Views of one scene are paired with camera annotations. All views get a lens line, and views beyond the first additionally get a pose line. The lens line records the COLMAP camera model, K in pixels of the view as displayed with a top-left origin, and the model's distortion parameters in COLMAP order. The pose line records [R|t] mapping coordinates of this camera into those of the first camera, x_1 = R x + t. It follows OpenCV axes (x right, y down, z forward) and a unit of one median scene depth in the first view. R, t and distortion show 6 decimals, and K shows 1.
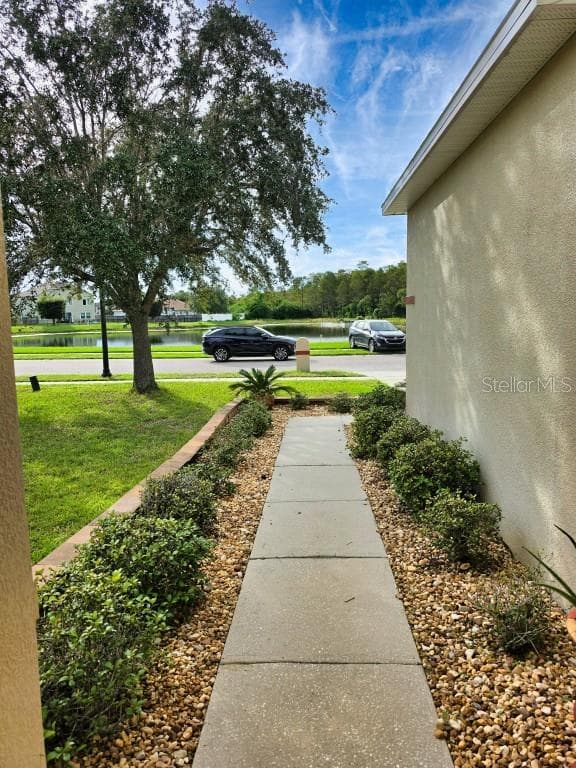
lens RADIAL K [[510.1, 0, 288.0], [0, 510.1, 384.0], [0, 0, 1]] dist [0.087557, -0.124591]
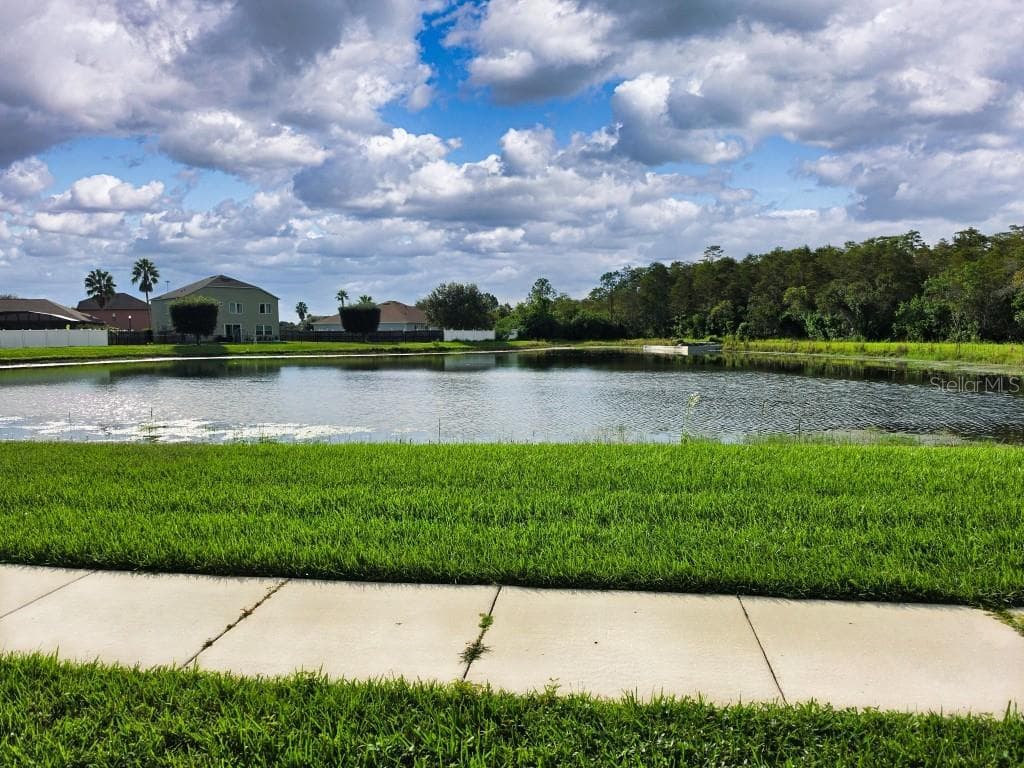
lens RADIAL K [[680.1, 0, 512.0], [0, 680.1, 384.0], [0, 0, 1]] dist [0.087557, -0.124591]
pose [[0.993191, 0.021593, -0.114475, 0.005677], [-0.028856, 0.997648, -0.062169, -0.023339], [0.112863, 0.065049, 0.991479, 0.206755]]
